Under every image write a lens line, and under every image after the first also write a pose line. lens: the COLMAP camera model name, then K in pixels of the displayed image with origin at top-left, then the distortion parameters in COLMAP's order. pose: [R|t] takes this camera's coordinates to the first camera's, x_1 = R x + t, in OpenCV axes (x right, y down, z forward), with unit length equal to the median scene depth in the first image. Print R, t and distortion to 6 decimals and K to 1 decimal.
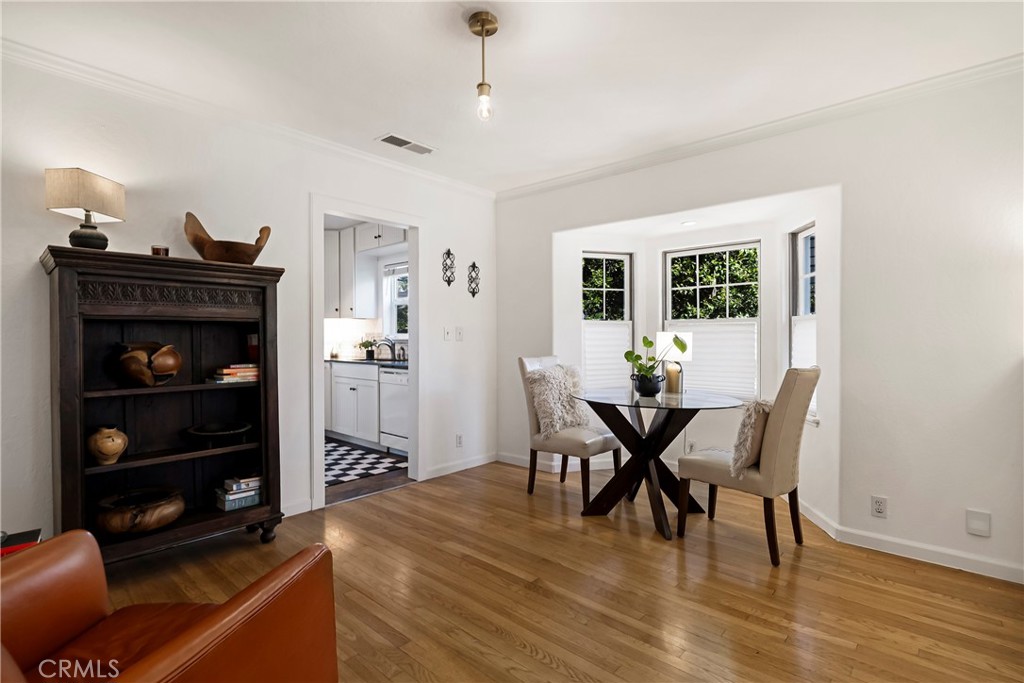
lens RADIAL K [[501.0, 0, 515.3], [0, 501.0, 340.8], [0, 0, 1]] dist [-0.014799, 0.002398]
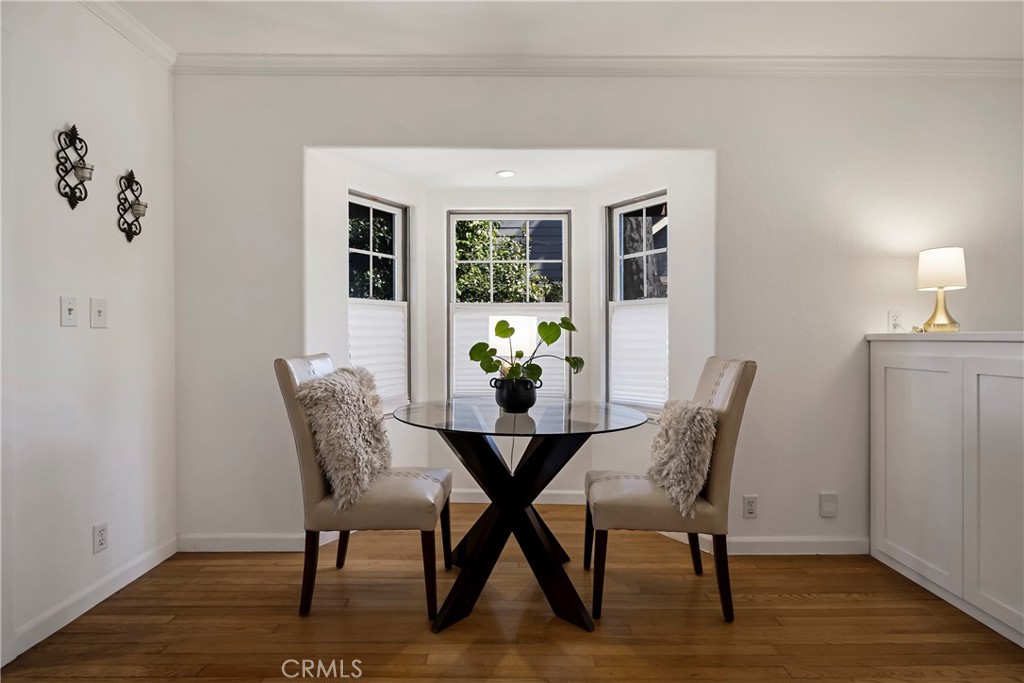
lens RADIAL K [[501.0, 0, 518.2], [0, 501.0, 333.9], [0, 0, 1]] dist [-0.014799, 0.002398]
pose [[0.738724, -0.002106, 0.674005, -0.159821], [0.002966, 0.999996, -0.000126, 0.008116], [-0.674002, 0.002092, 0.738727, 0.456305]]
